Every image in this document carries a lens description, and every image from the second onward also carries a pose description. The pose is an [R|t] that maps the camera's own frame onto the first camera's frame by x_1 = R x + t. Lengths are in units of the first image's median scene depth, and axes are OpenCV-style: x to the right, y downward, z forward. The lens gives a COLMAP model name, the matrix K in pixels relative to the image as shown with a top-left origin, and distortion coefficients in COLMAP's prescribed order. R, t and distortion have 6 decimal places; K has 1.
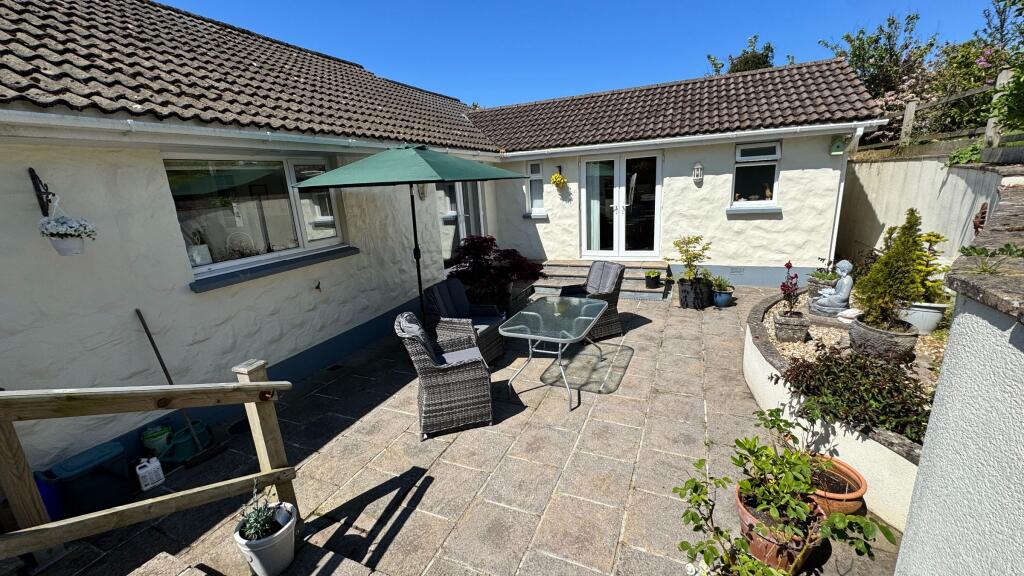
lens RADIAL K [[411.4, 0, 513.4], [0, 411.4, 287.1], [0, 0, 1]] dist [-0.001943, -0.000260]
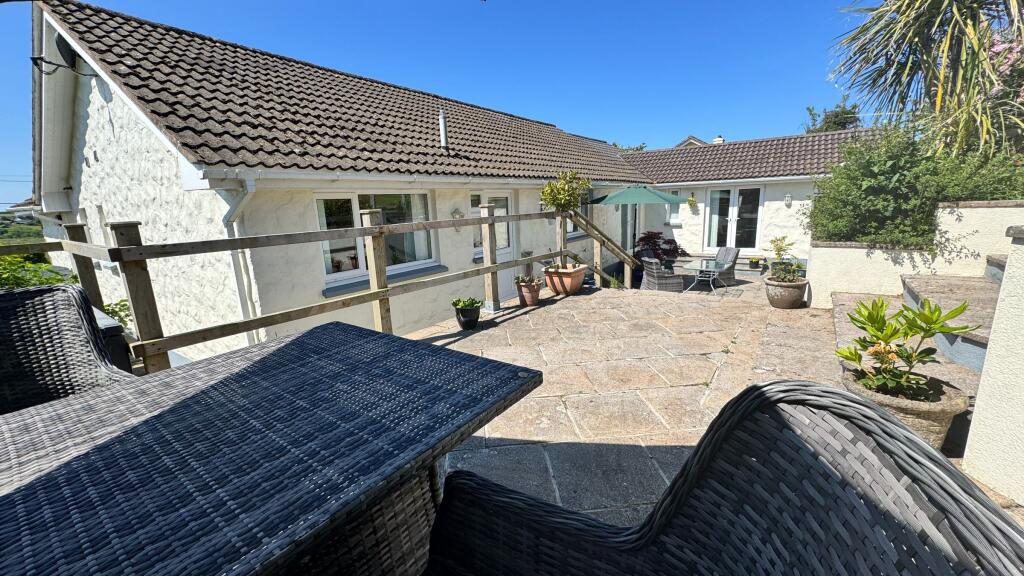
lens RADIAL K [[411.4, 0, 510.9], [0, 411.4, 290.3], [0, 0, 1]] dist [-0.001943, -0.000260]
pose [[0.980293, 0.062826, -0.187294, -0.254842], [-0.070884, 0.996812, -0.036633, 0.188239], [0.184395, 0.049187, 0.981621, -0.666141]]
